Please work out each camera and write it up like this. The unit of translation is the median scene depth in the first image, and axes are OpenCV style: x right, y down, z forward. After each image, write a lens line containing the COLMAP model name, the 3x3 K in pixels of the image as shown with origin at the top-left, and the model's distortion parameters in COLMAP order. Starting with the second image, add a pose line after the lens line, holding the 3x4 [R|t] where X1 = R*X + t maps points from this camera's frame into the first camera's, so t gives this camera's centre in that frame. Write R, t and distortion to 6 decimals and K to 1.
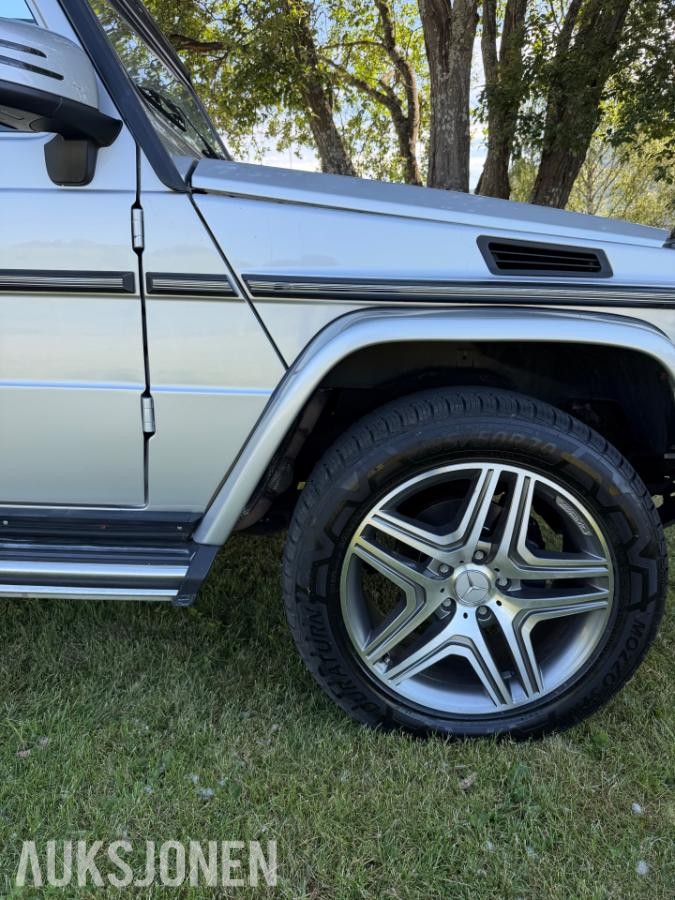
lens RADIAL K [[772.7, 0, 293.9], [0, 772.7, 482.4], [0, 0, 1]] dist [-0.000837, -0.000340]
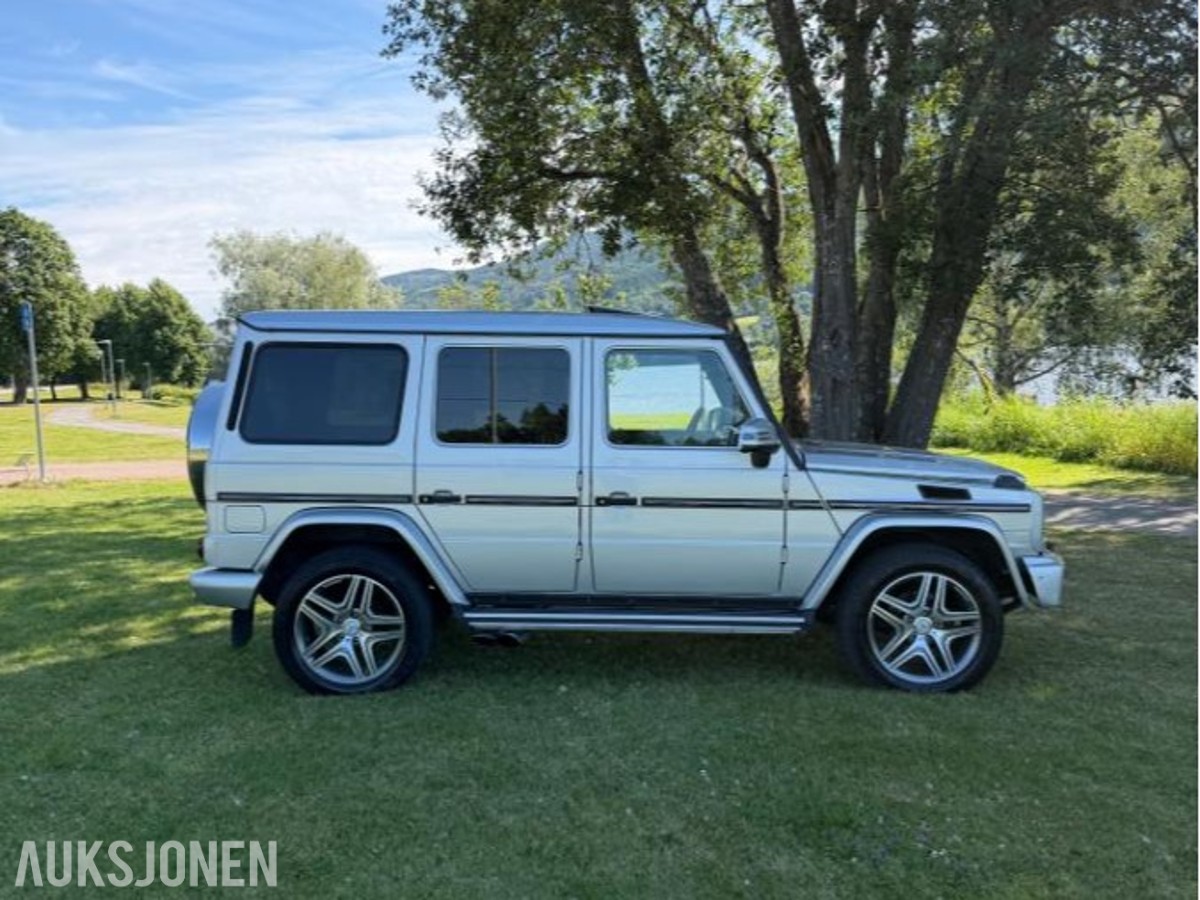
lens RADIAL K [[1120.4, 0, 600.0], [0, 1120.4, 450.0], [0, 0, 1]] dist [0.121301, -0.291837]
pose [[0.999929, -0.007425, 0.009358, -0.806551], [0.009089, 0.981216, -0.192698, 0.268538], [-0.007751, 0.192769, 0.981213, -2.562486]]
